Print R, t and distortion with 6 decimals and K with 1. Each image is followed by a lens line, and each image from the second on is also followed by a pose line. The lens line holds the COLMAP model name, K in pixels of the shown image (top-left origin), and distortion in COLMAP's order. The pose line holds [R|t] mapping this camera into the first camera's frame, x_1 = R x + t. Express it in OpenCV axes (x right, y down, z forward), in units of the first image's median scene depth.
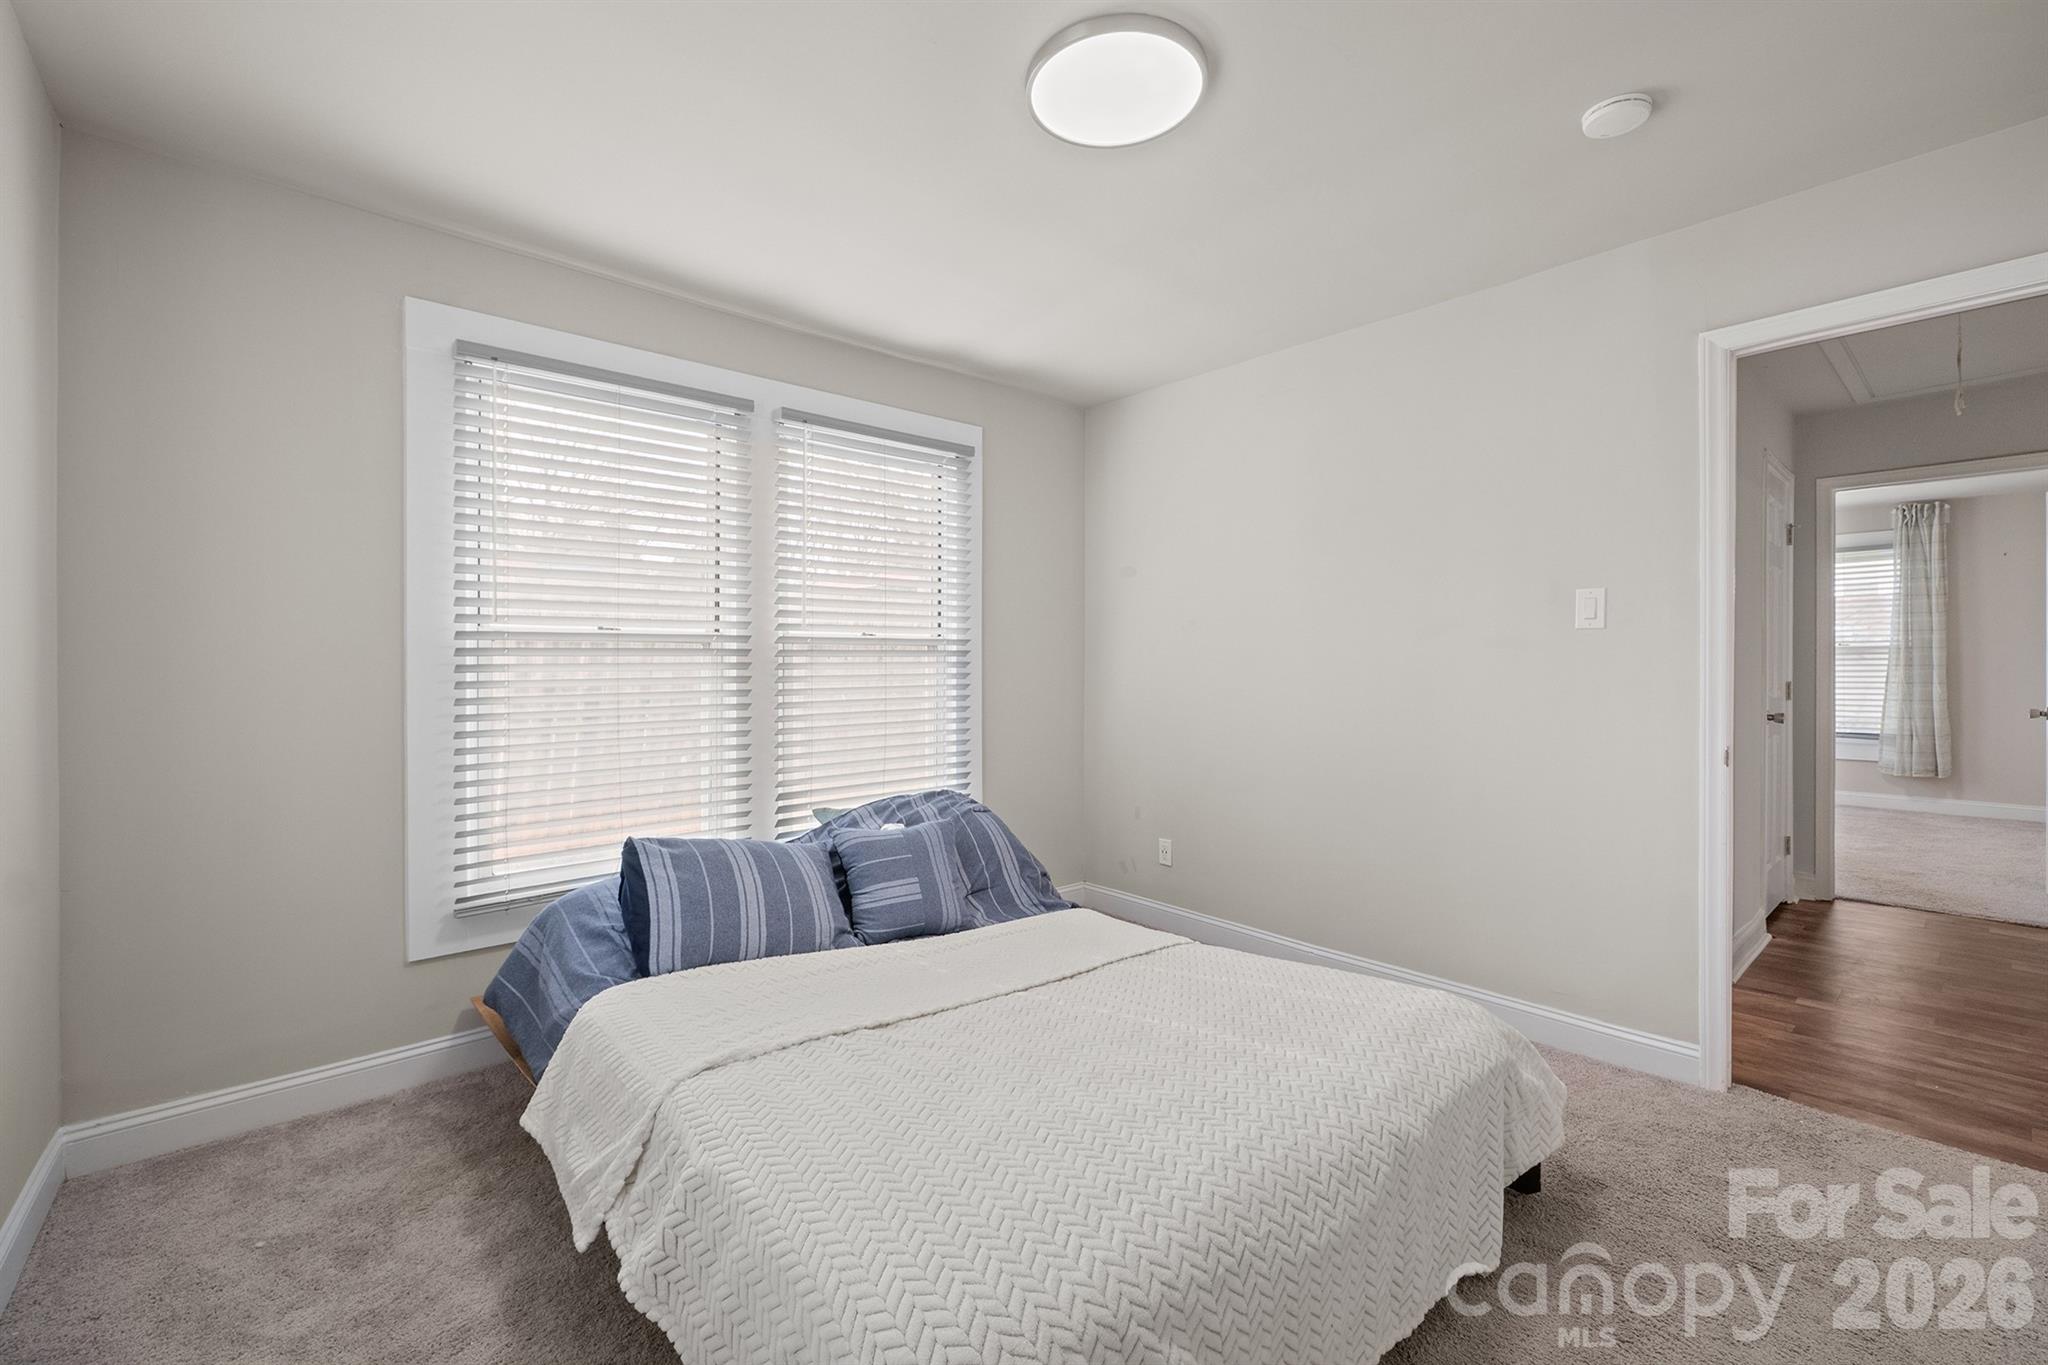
lens RADIAL K [[858.1, 0, 1030.4], [0, 858.1, 664.3], [0, 0, 1]] dist [-0.006974, -0.000525]
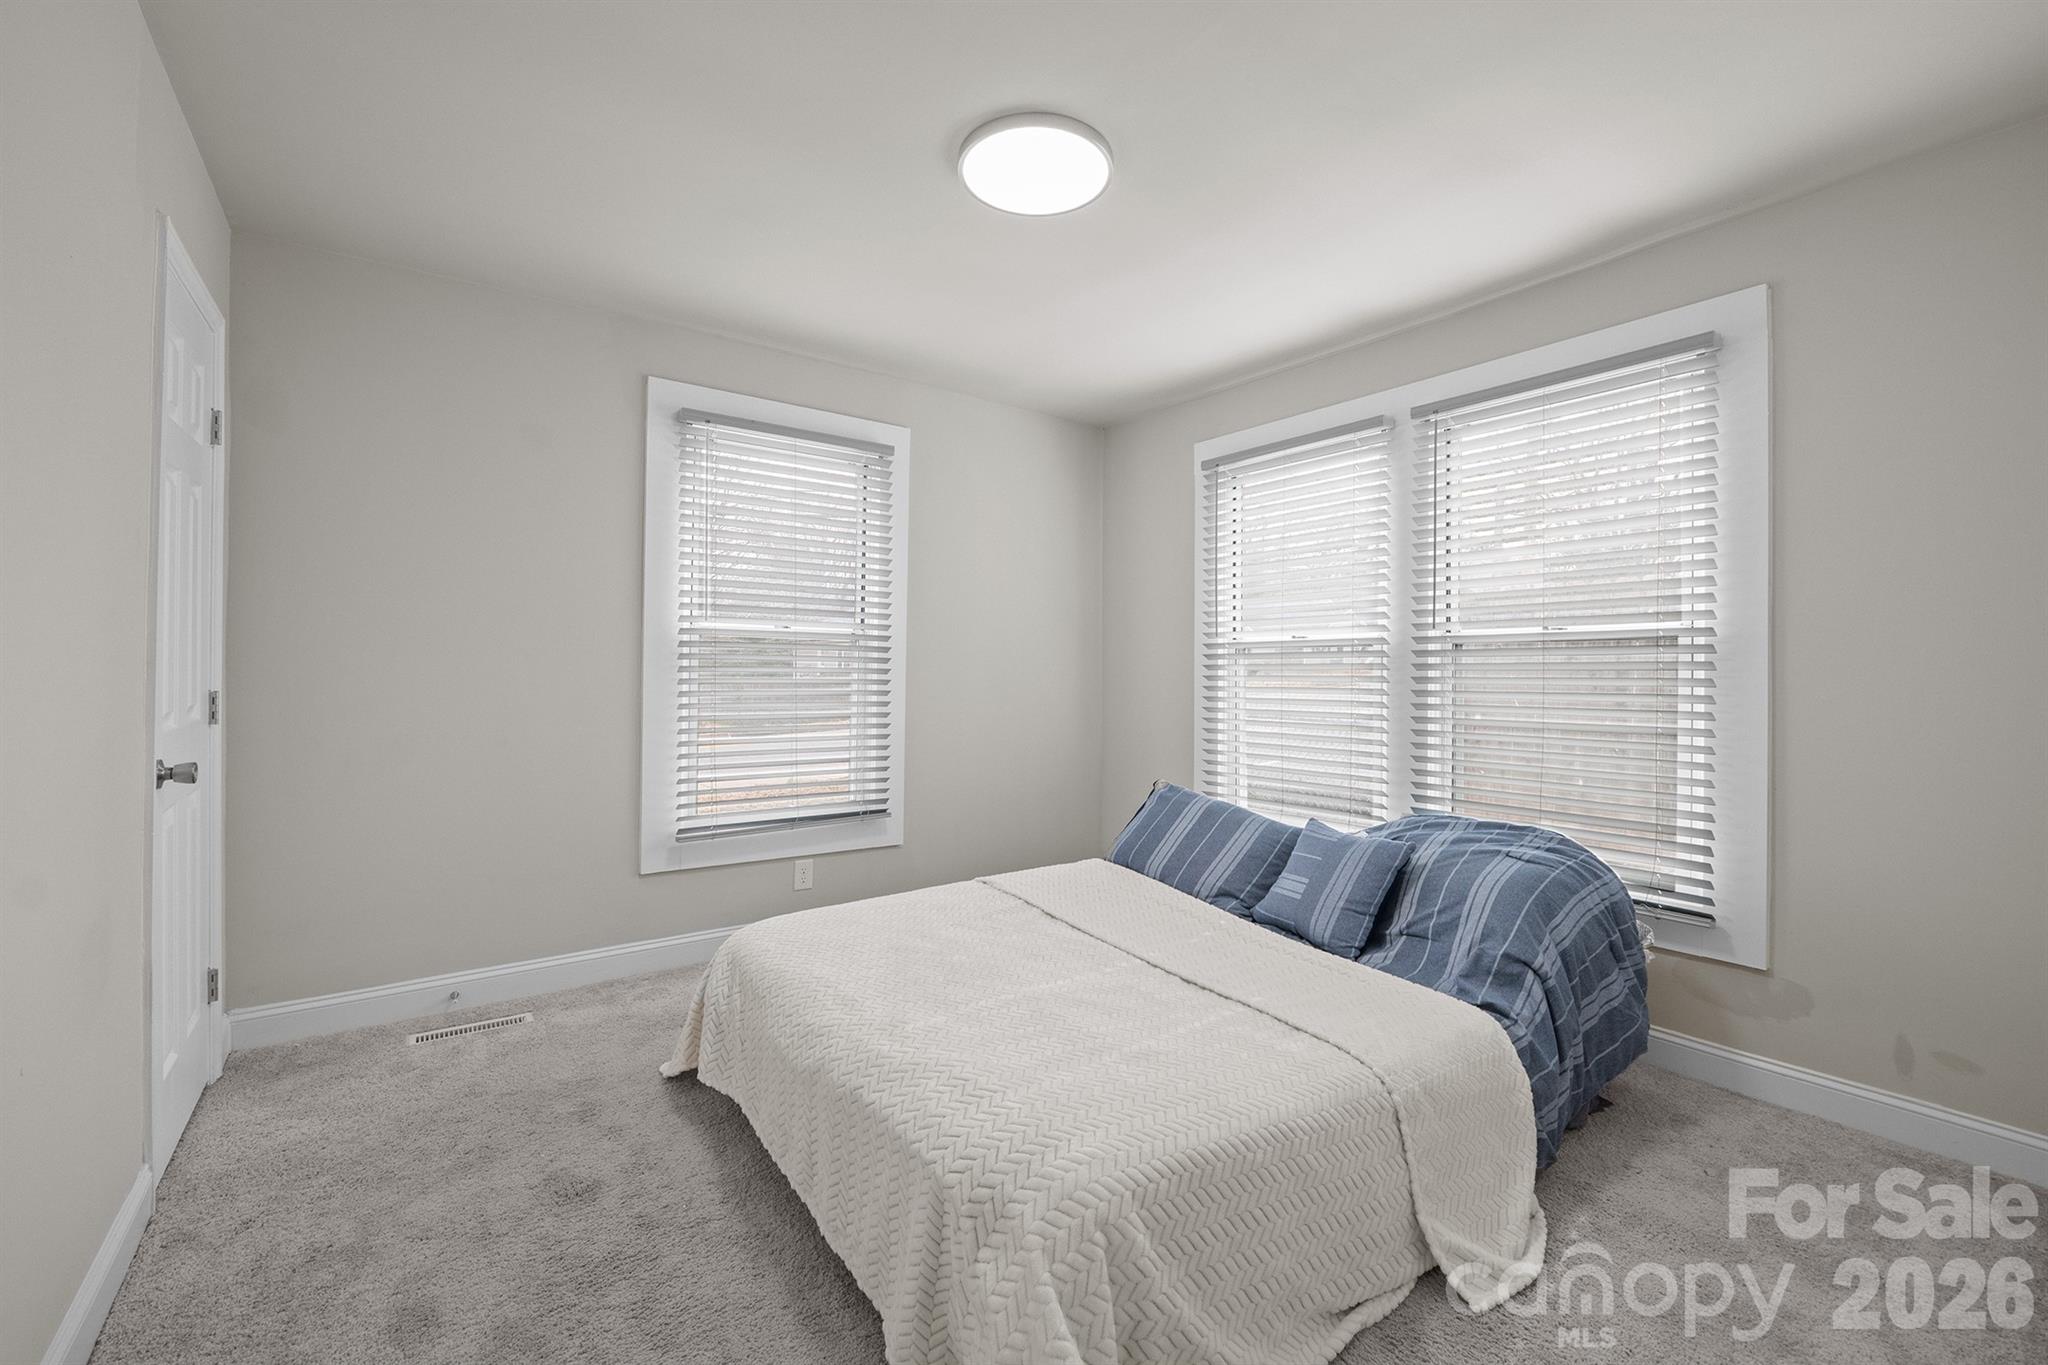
lens RADIAL K [[858.1, 0, 1030.4], [0, 858.1, 664.3], [0, 0, 1]] dist [-0.006974, -0.000525]
pose [[-0.098067, -0.000537, -0.995180, 0.900066], [-0.003565, 0.999994, -0.000188, 0.000698], [0.995173, 0.003529, -0.098069, 0.790620]]
